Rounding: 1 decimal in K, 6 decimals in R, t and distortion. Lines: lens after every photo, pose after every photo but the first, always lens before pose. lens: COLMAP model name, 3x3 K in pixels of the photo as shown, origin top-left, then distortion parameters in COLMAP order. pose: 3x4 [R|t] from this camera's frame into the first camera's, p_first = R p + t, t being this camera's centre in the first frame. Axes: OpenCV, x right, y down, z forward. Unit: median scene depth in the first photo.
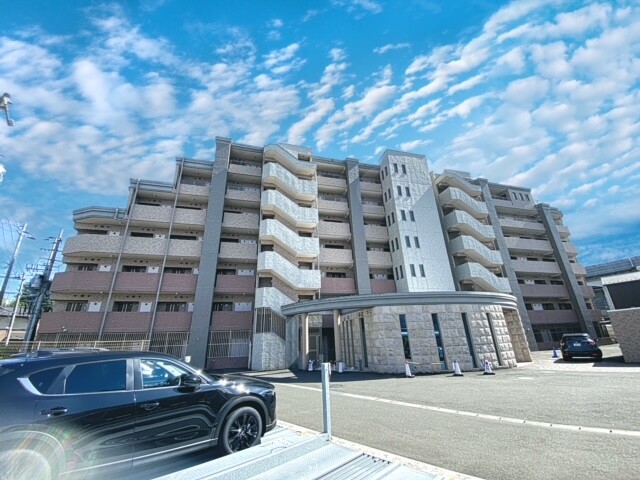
lens RADIAL K [[257.8, 0, 320.0], [0, 257.8, 240.0], [0, 0, 1]] dist [0.000260, -0.000089]
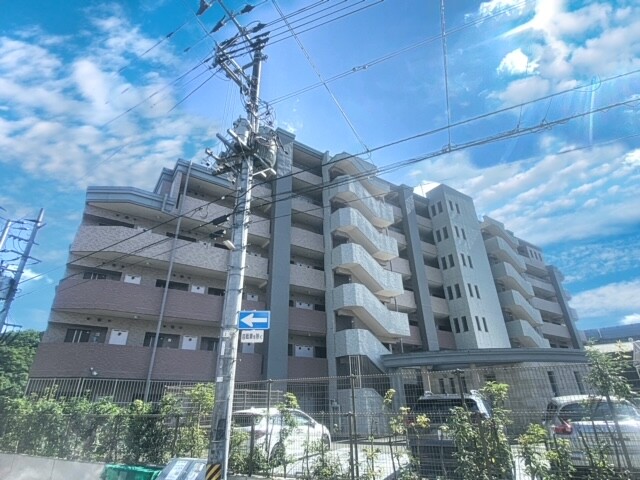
lens RADIAL K [[336.1, 0, 320.0], [0, 336.1, 240.0], [0, 0, 1]] dist [0.019566, -0.000127]
pose [[0.952398, 0.153397, 0.263451, -0.582871], [-0.125577, 0.984864, -0.119474, 0.048297], [-0.277791, 0.080703, 0.957246, 0.016327]]
